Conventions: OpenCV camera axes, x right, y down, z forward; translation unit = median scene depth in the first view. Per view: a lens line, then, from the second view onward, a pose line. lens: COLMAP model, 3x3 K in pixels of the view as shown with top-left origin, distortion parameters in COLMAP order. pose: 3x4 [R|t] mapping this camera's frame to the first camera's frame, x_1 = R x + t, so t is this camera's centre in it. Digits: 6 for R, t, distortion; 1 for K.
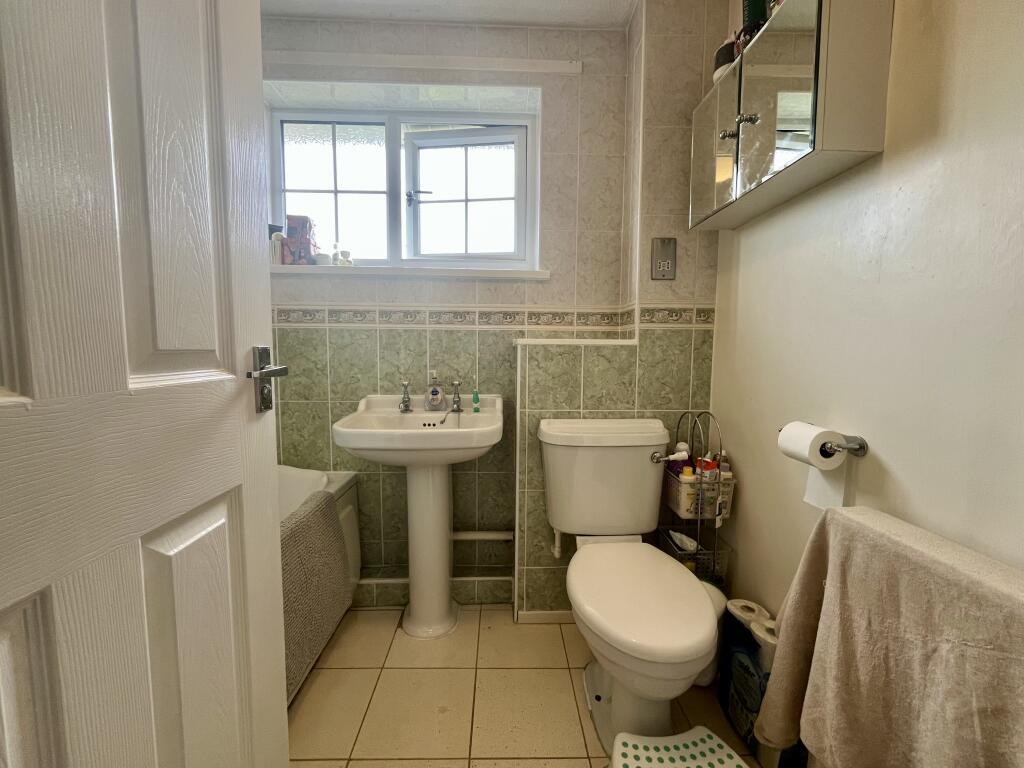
lens RADIAL K [[420.2, 0, 513.3], [0, 420.2, 387.4], [0, 0, 1]] dist [-0.007002, 0.000927]
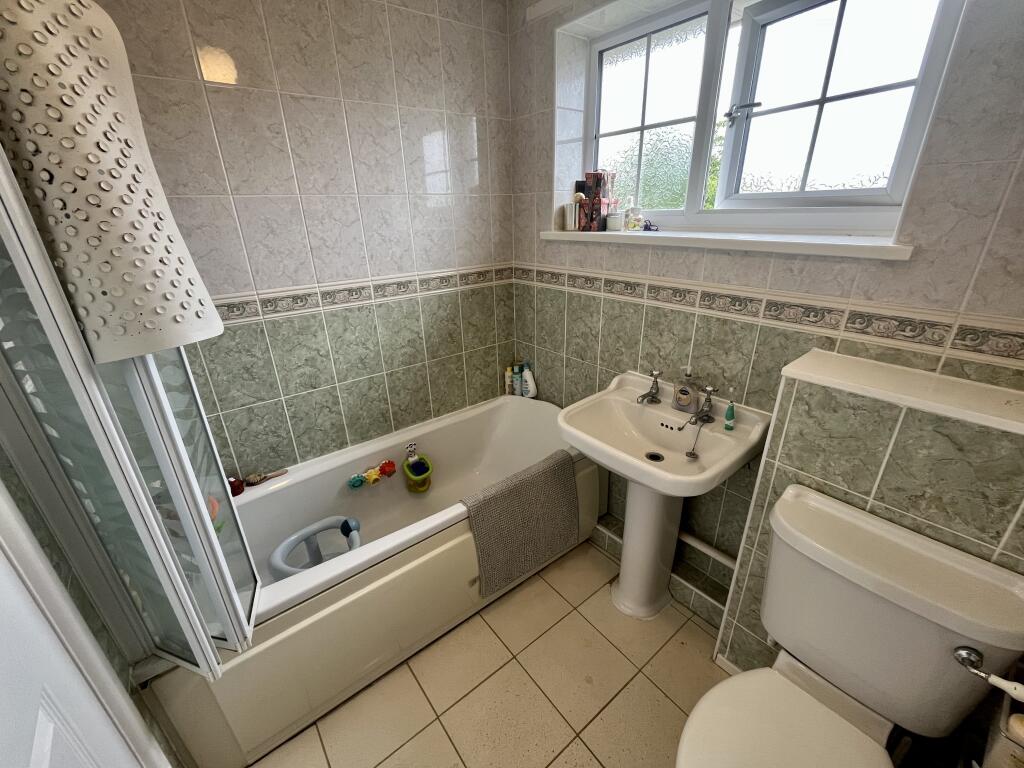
lens RADIAL K [[420.2, 0, 509.1], [0, 420.2, 383.9], [0, 0, 1]] dist [-0.007002, 0.000927]
pose [[0.587164, 0.289023, -0.756111, 0.242546], [-0.037520, 0.942798, 0.331248, -0.267506], [0.808598, -0.166128, 0.564421, 0.217455]]
